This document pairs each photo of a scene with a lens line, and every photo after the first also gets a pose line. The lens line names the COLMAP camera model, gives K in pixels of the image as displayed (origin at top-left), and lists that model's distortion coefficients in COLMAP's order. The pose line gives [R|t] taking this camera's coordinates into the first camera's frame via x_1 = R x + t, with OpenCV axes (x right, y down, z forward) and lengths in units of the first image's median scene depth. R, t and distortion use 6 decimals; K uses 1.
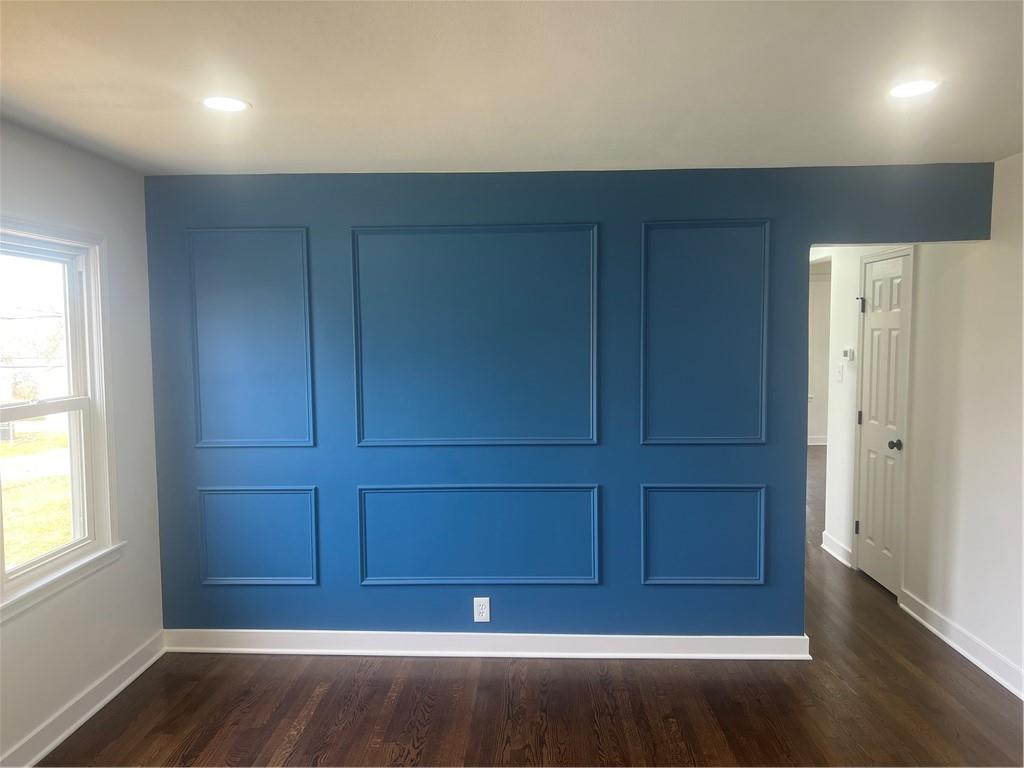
lens RADIAL K [[780.3, 0, 512.0], [0, 780.3, 384.0], [0, 0, 1]] dist [0.128765, -0.200774]
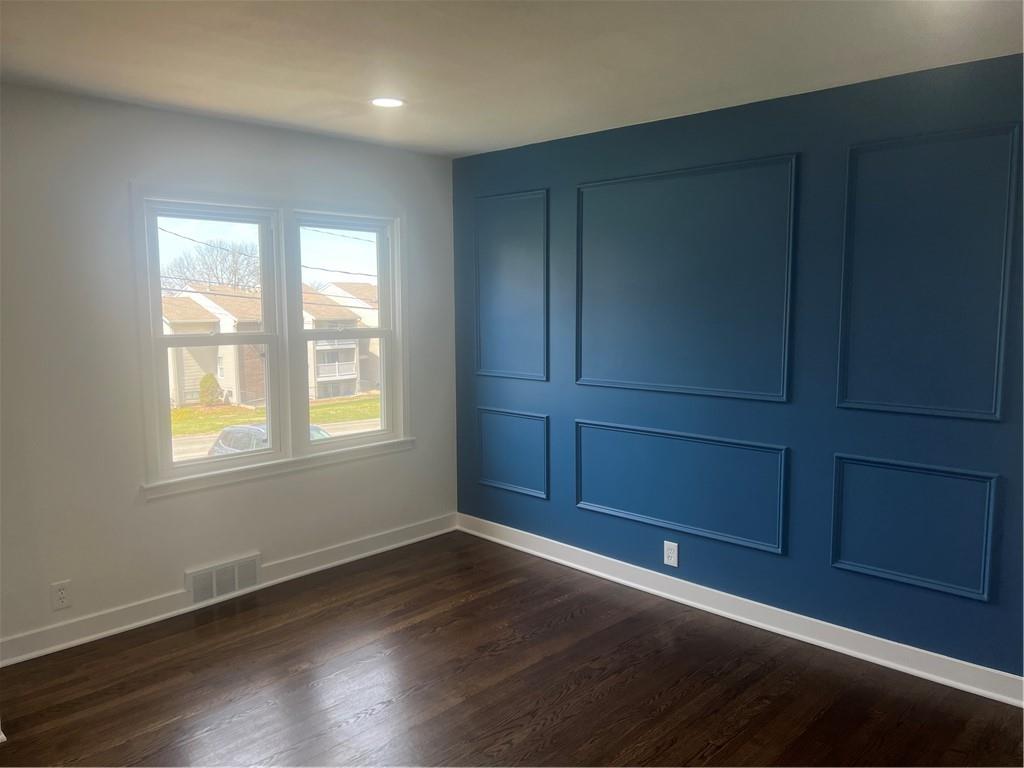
lens RADIAL K [[780.3, 0, 512.0], [0, 780.3, 384.0], [0, 0, 1]] dist [0.128765, -0.200774]
pose [[0.742408, 0.078739, -0.665304, 0.475111], [-0.047846, 0.996765, 0.064577, 0.012134], [0.668237, -0.016111, 0.743774, 0.110705]]
